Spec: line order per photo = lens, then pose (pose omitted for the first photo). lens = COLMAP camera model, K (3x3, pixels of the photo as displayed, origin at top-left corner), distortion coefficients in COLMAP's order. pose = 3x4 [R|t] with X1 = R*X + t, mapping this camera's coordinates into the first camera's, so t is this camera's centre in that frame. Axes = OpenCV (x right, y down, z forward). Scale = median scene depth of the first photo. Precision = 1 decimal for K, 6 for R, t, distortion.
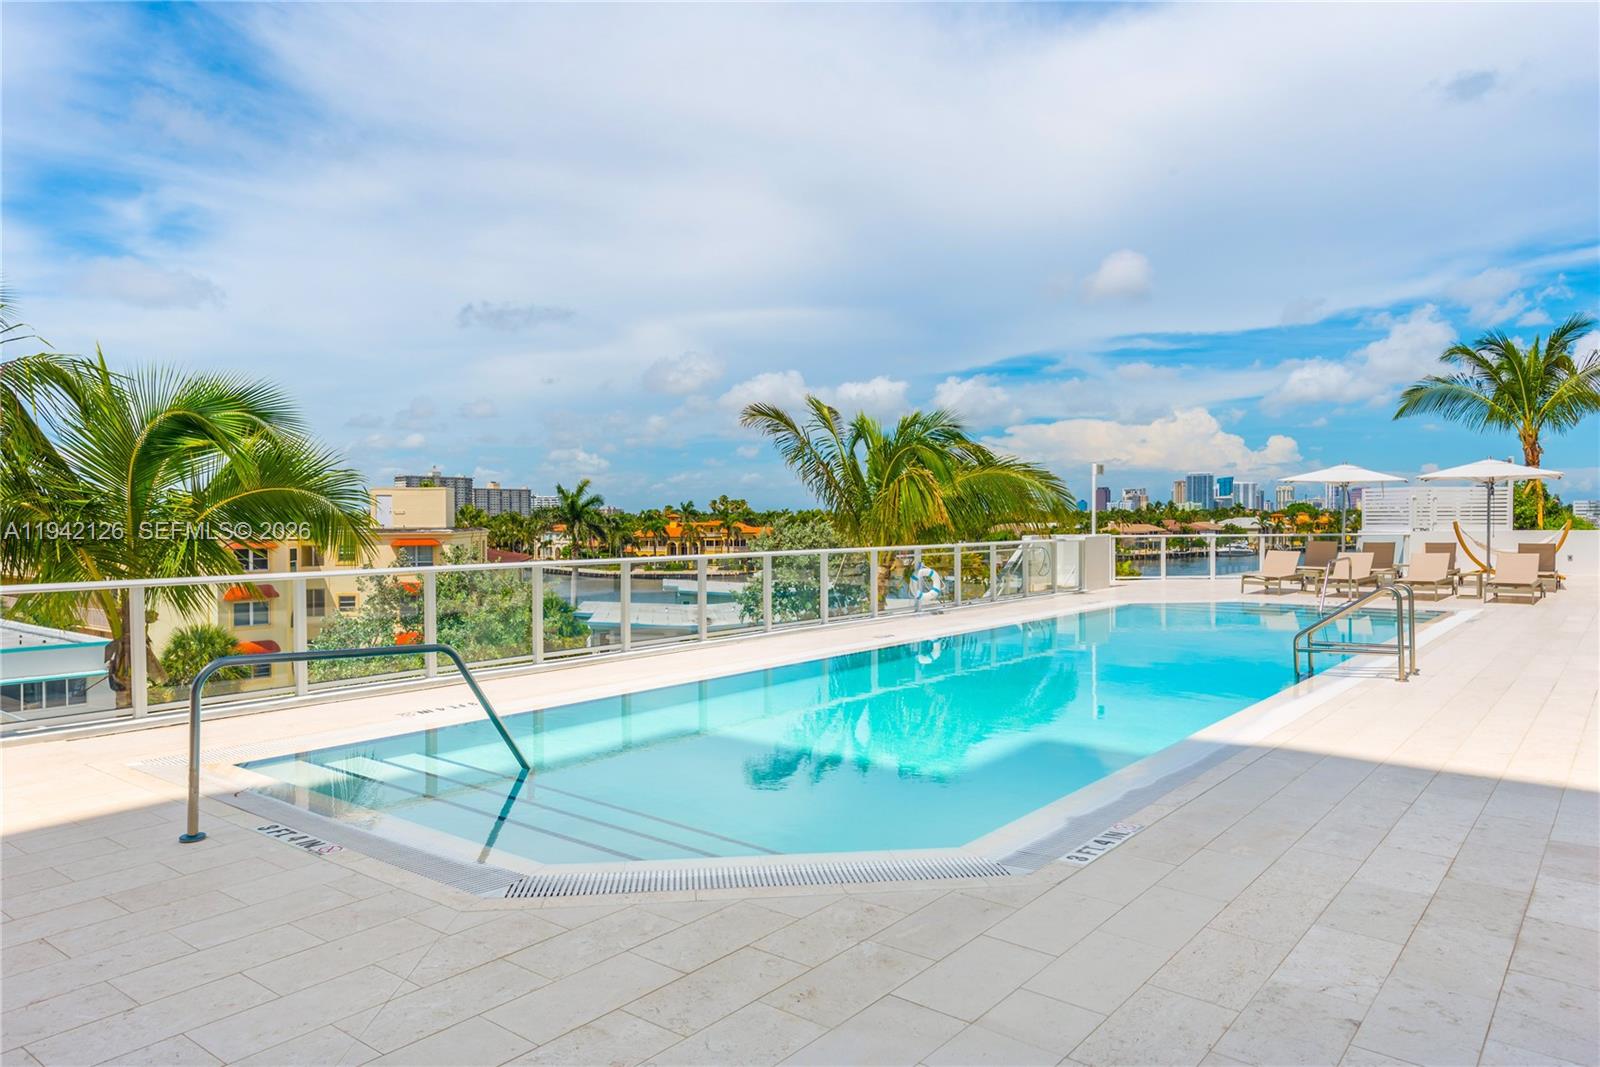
lens RADIAL K [[1045.1, 0, 835.2], [0, 1045.1, 530.5], [0, 0, 1]] dist [0.010092, 0.000509]
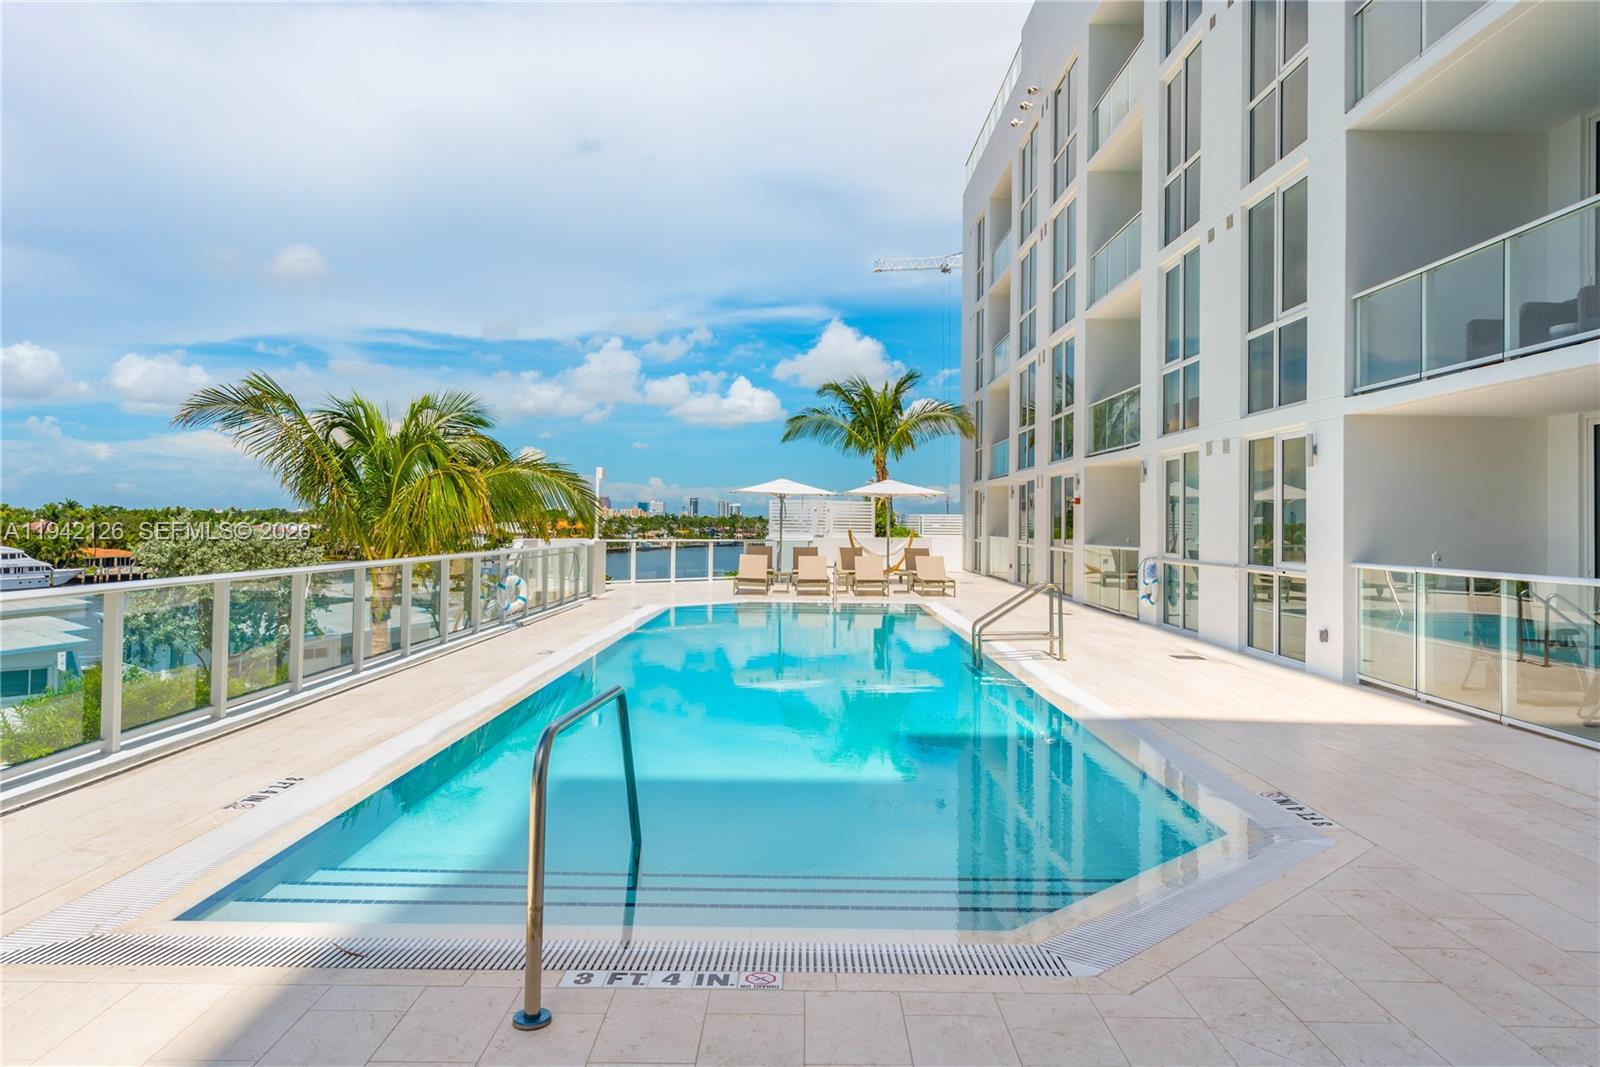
lens RADIAL K [[1052.5, 0, 799.4], [0, 1052.5, 536.6], [0, 0, 1]] dist [0.030026, -0.019004]
pose [[0.788056, 0.008645, 0.615543, -0.174440], [-0.010100, 0.999948, -0.001113, 0.000716], [-0.615521, -0.005340, 0.788102, 0.080589]]
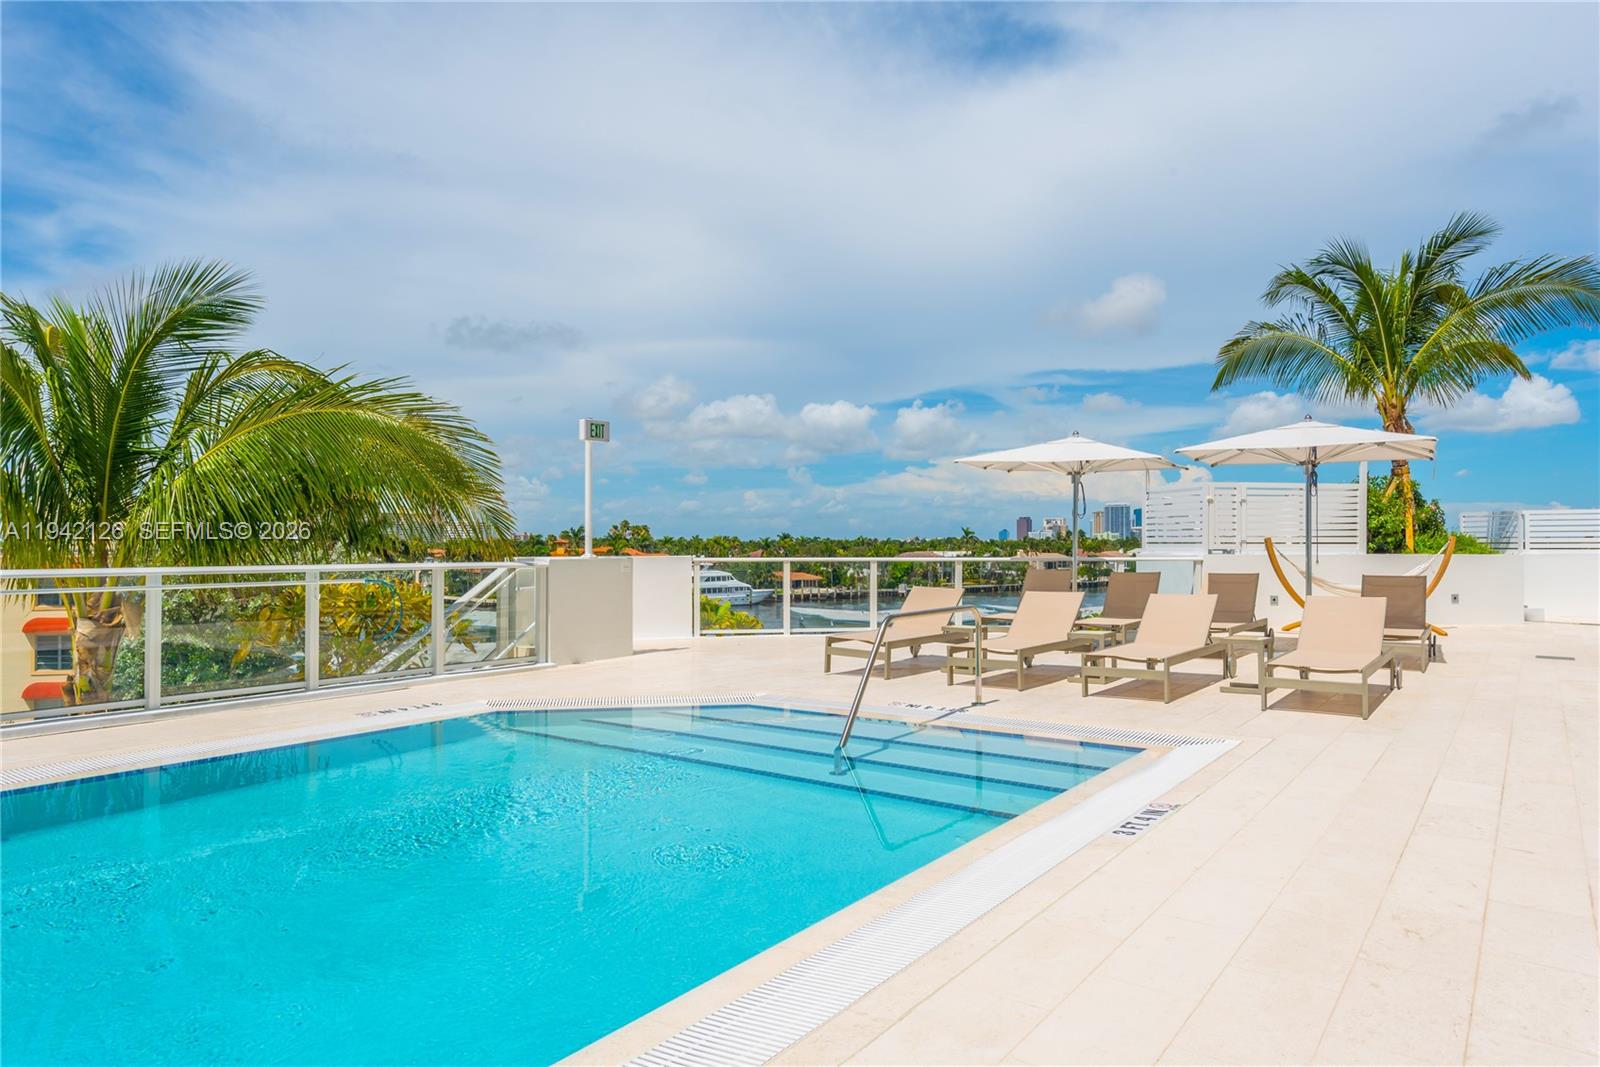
lens RADIAL K [[1010.5, 0, 822.4], [0, 1010.5, 552.8], [0, 0, 1]] dist [0.004178, 0.000277]
pose [[0.998996, 0.006383, 0.044339, 0.288516], [-0.006148, 0.999966, -0.005438, 0.004074], [-0.044372, 0.005159, 0.999002, 0.403551]]
